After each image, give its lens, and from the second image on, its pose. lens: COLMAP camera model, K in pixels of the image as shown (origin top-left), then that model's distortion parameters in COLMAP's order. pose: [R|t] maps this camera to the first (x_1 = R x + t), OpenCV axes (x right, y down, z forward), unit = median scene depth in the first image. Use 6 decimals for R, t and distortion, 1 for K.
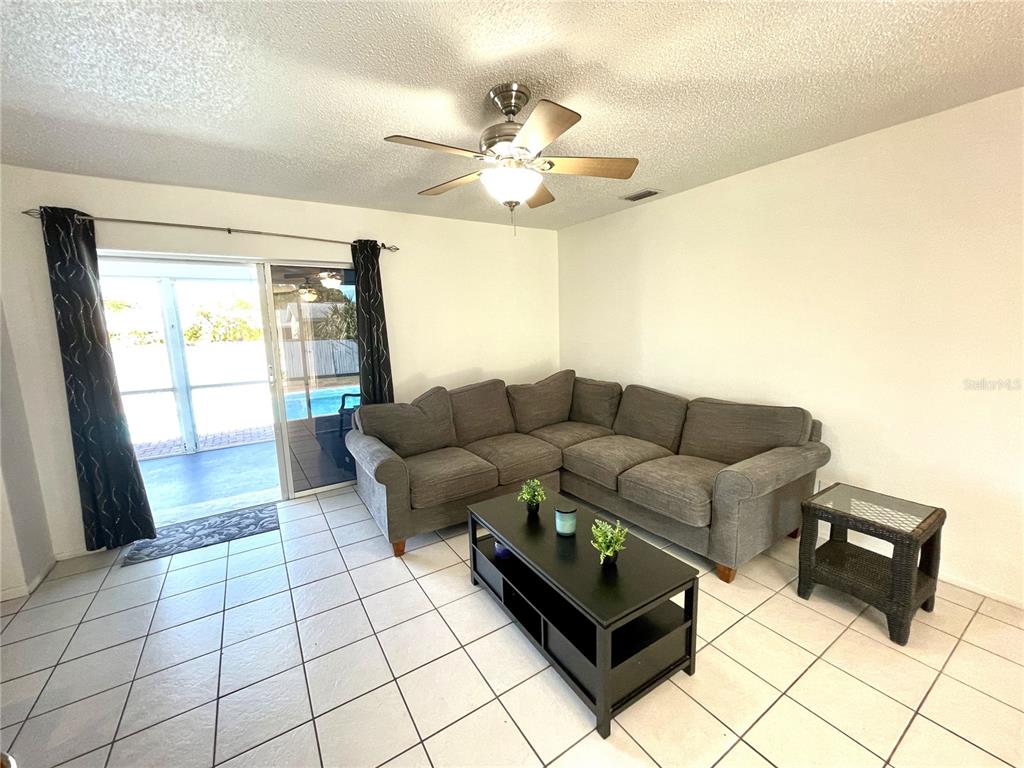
lens RADIAL K [[420.1, 0, 514.7], [0, 420.1, 383.7], [0, 0, 1]] dist [0.003670, -0.000068]
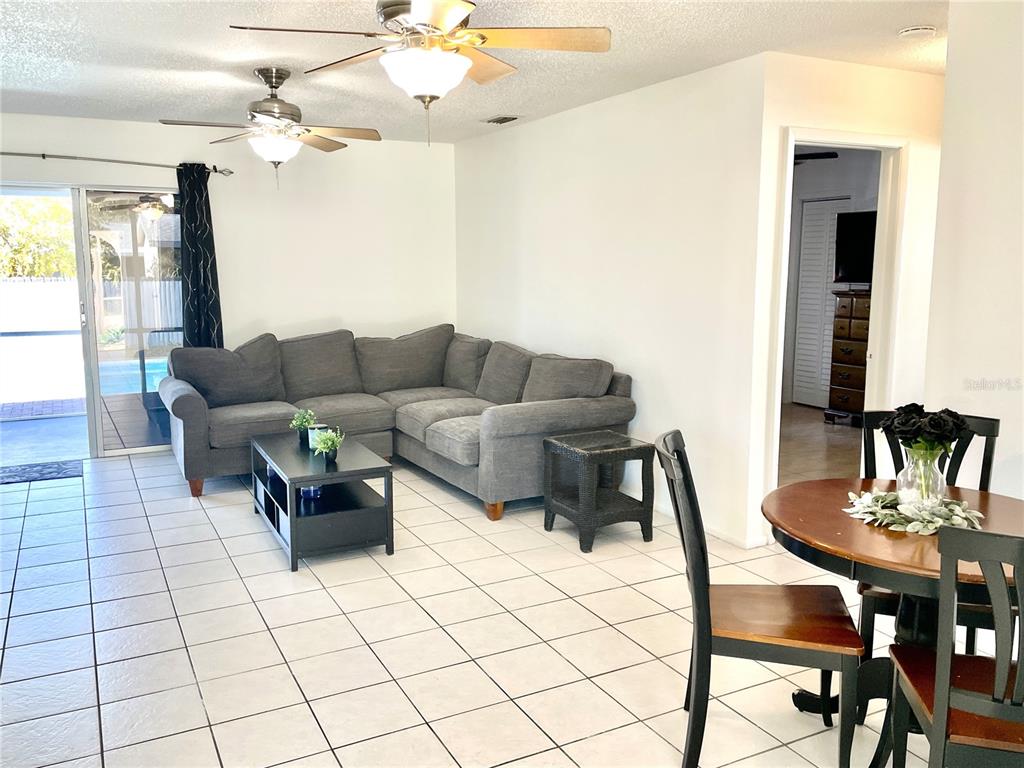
lens RADIAL K [[853.6, 0, 515.9], [0, 853.6, 378.9], [0, 0, 1]] dist [0.050056, -0.024498]
pose [[0.995379, 0.039646, -0.087462, 0.506394], [-0.039947, 0.999200, -0.001700, 0.086525], [0.087325, 0.005186, 0.996166, -0.750808]]
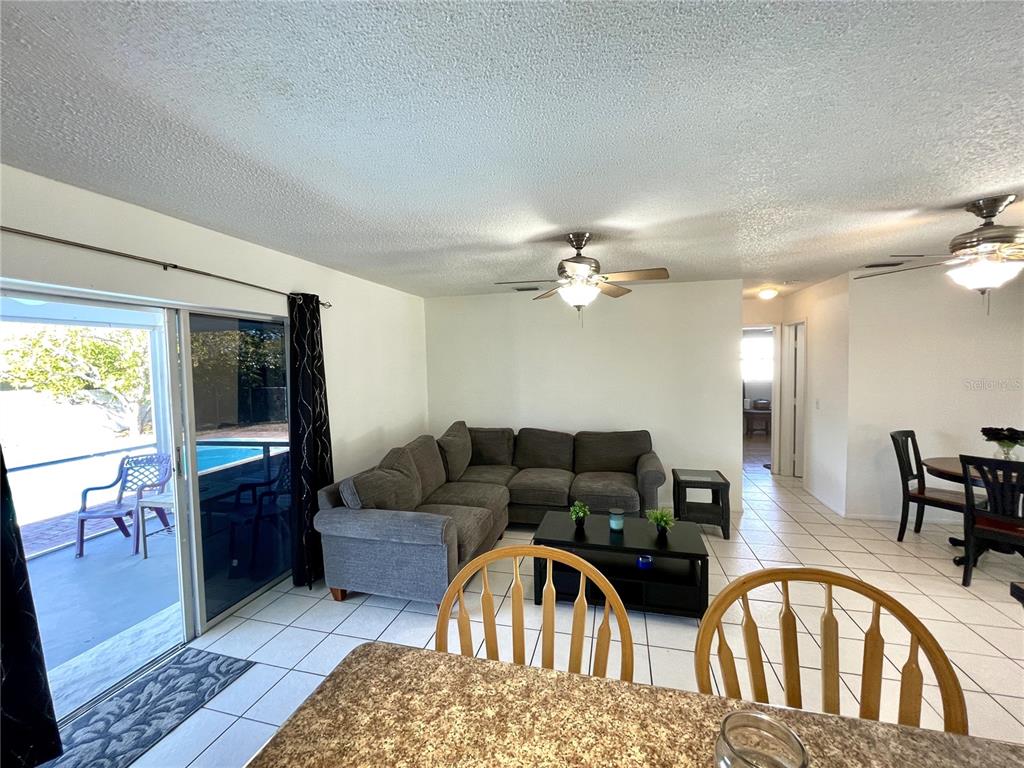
lens RADIAL K [[420.1, 0, 520.9], [0, 420.1, 381.6], [0, 0, 1]] dist [0.003670, -0.000068]
pose [[0.721394, -0.016366, 0.692332, -0.662461], [0.098052, 0.992063, -0.078717, -0.041612], [-0.685549, 0.124670, 0.717273, 0.071237]]
